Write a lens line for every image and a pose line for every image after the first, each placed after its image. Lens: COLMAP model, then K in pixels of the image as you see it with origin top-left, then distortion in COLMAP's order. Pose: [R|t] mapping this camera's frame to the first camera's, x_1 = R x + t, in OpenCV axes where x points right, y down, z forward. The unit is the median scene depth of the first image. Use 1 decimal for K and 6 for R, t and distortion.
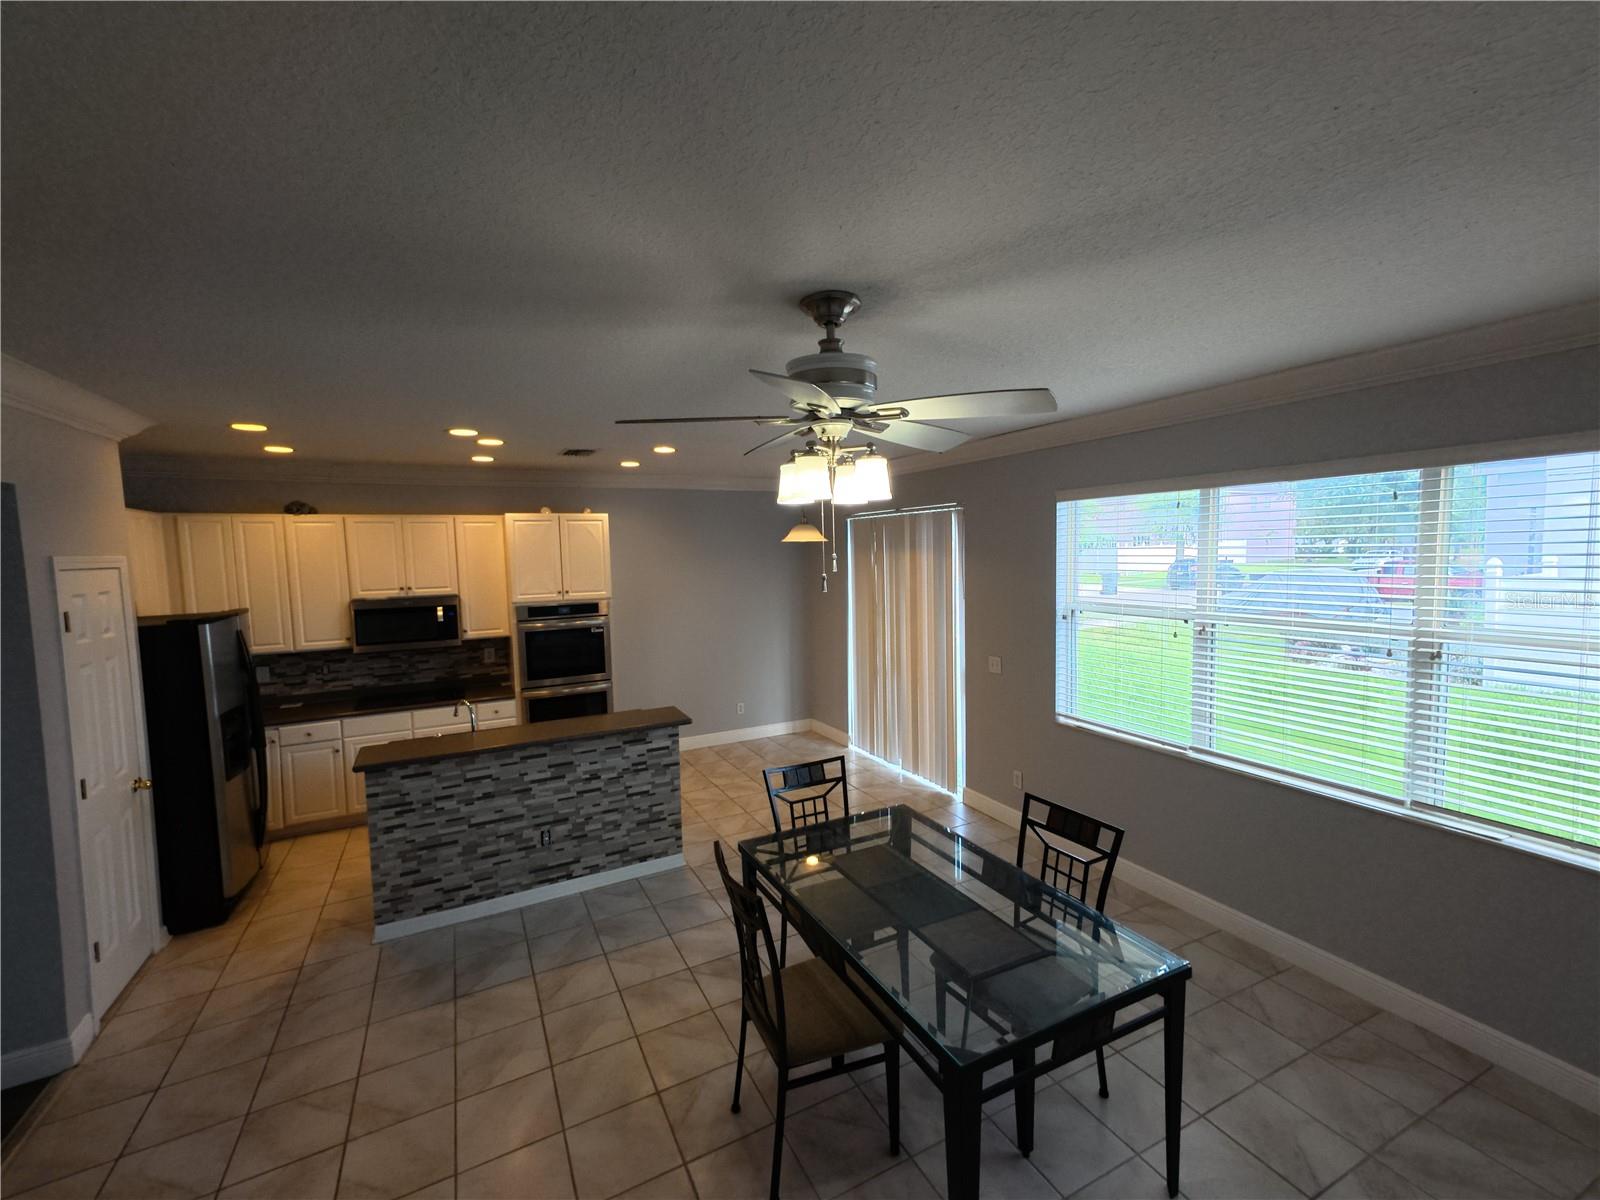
lens RADIAL K [[680.6, 0, 799.0], [0, 680.6, 597.8], [0, 0, 1]] dist [0.019147, 0.001462]
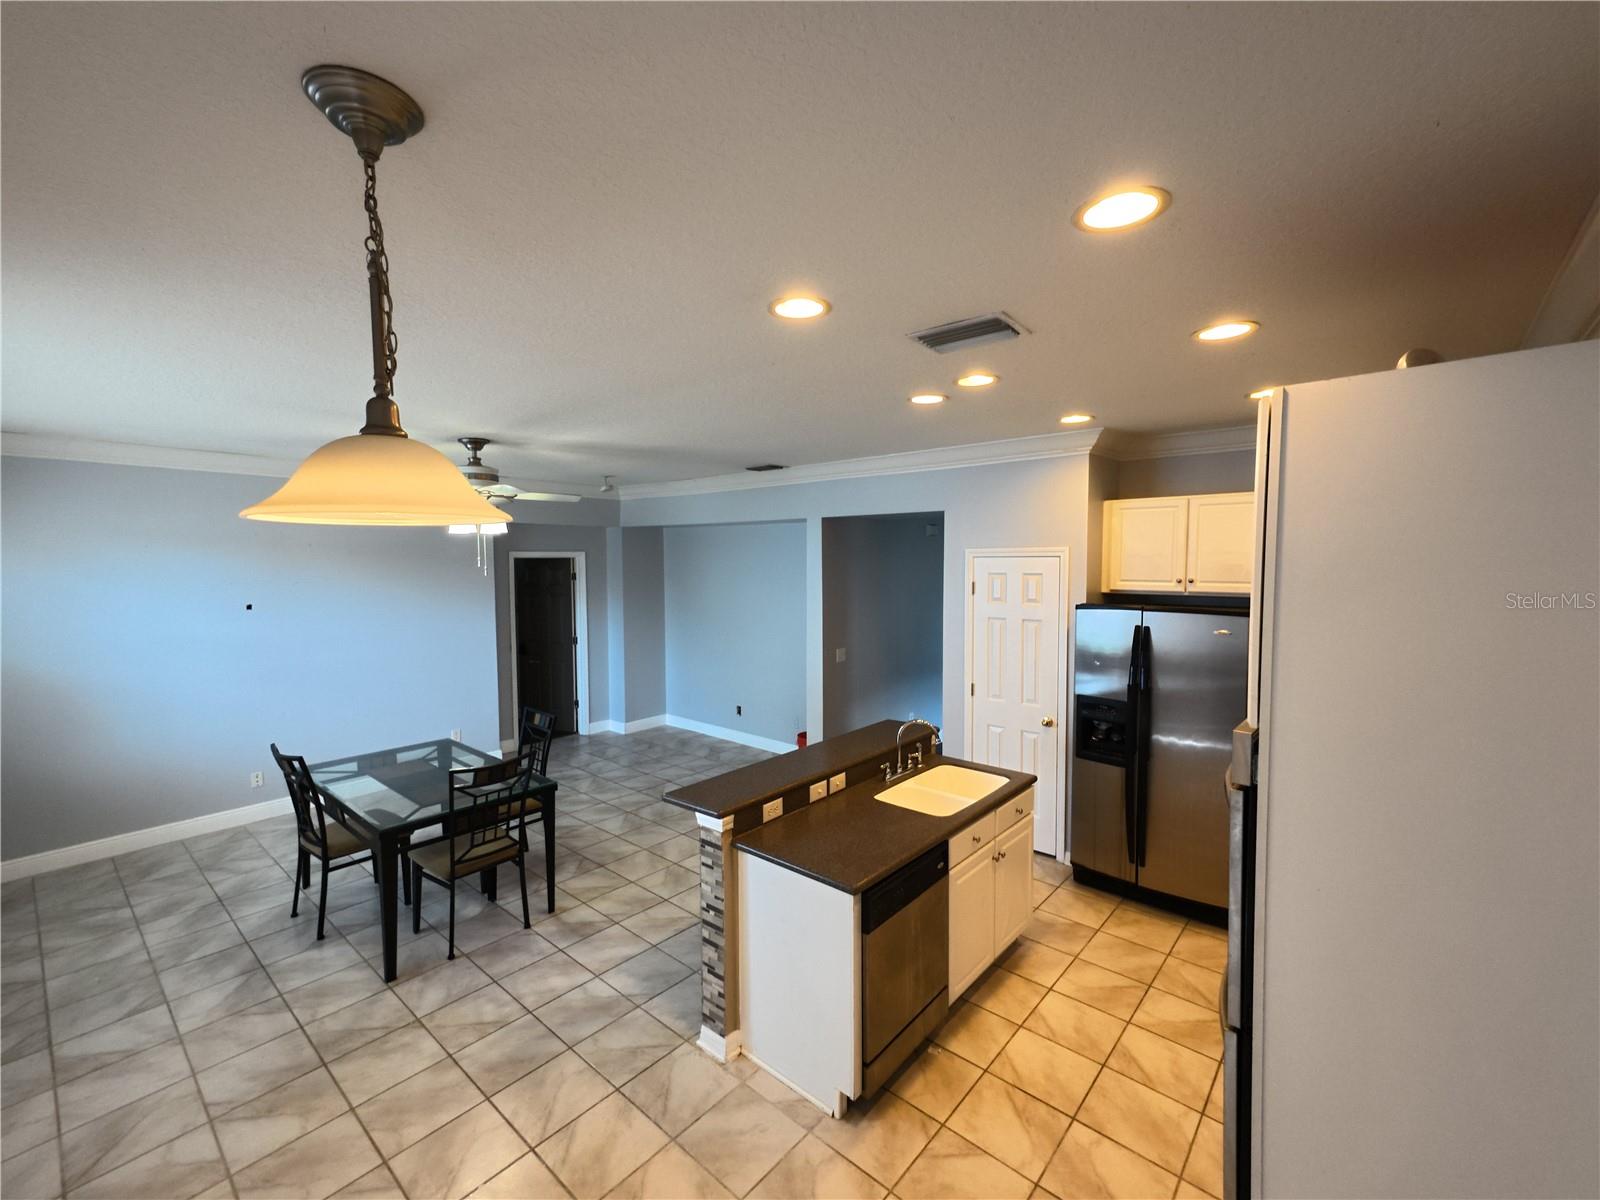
lens RADIAL K [[680.6, 0, 804.7], [0, 680.6, 596.8], [0, 0, 1]] dist [0.019147, 0.001462]
pose [[-0.925164, 0.045134, -0.376875, -0.039964], [-0.006610, 0.990839, 0.134887, -0.138959], [0.379511, 0.127284, -0.916390, 1.897718]]
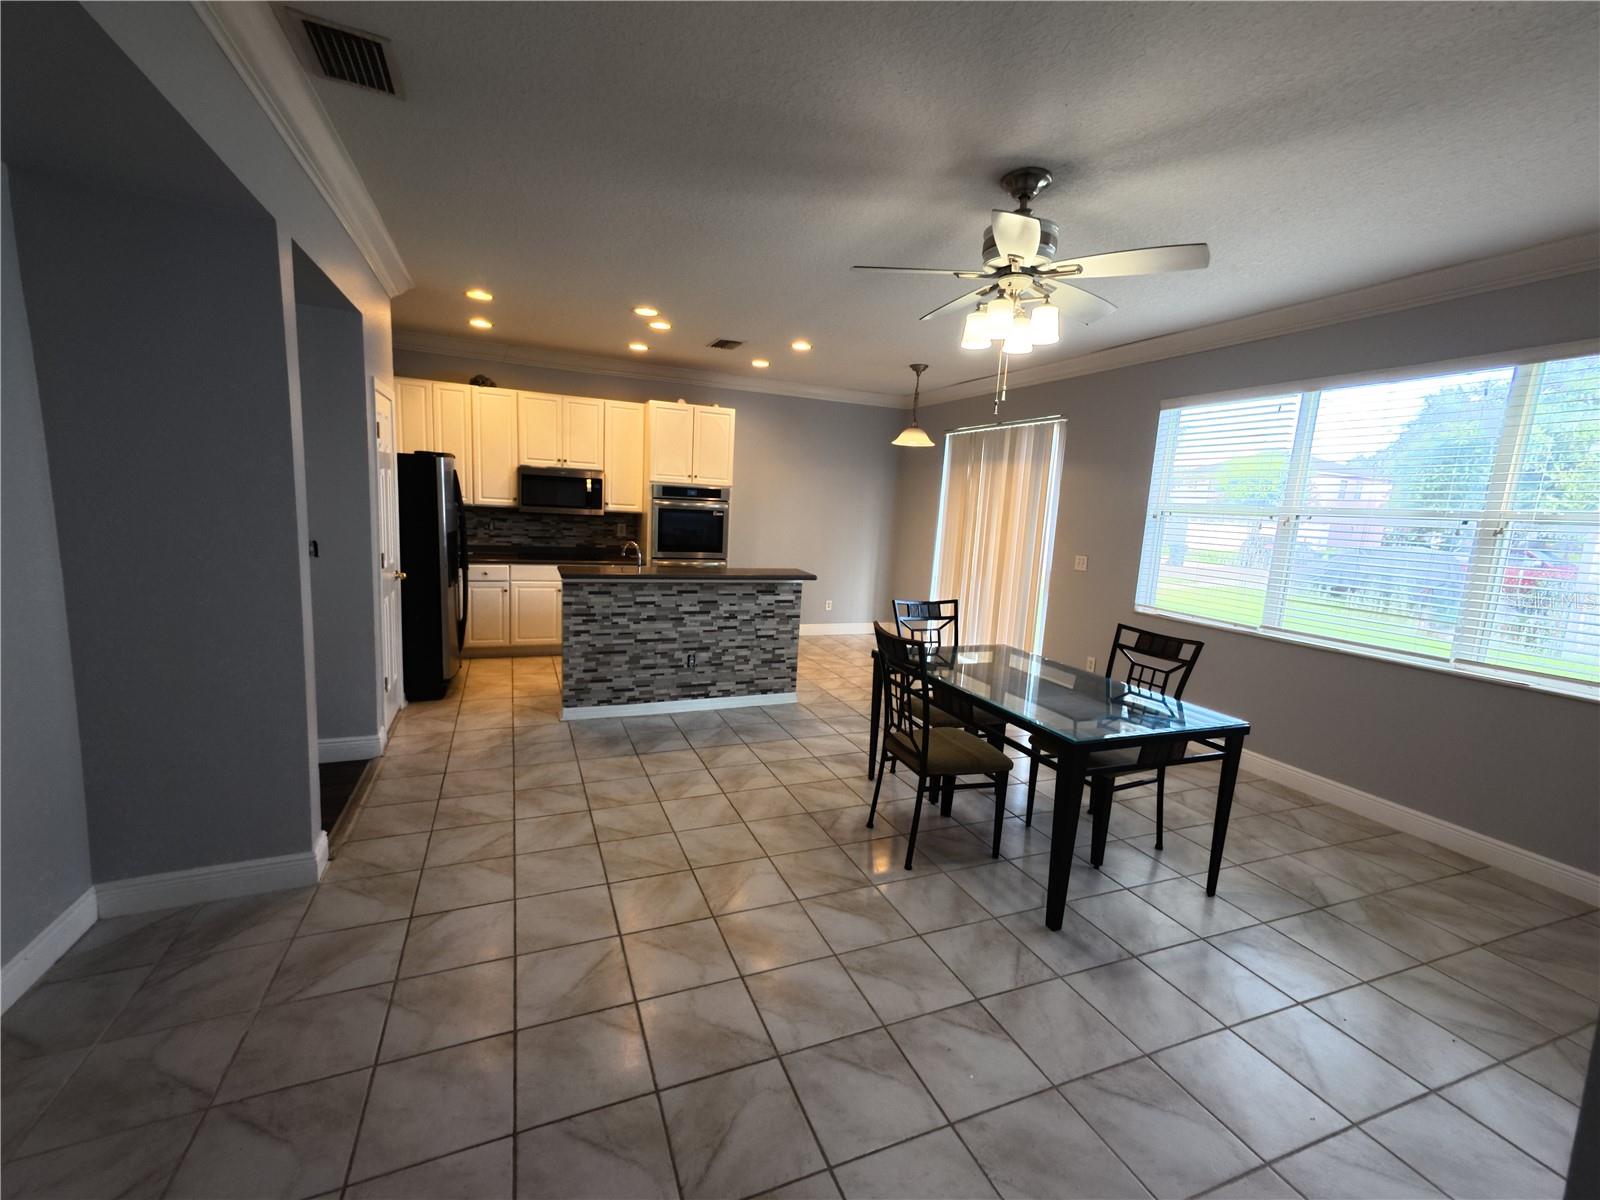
lens RADIAL K [[680.6, 0, 794.5], [0, 680.6, 605.5], [0, 0, 1]] dist [0.019147, 0.001462]
pose [[0.993808, 0.086344, -0.069925, -0.122249], [-0.080768, 0.993598, 0.078993, 0.156213], [0.076297, -0.072856, 0.994420, -0.193423]]
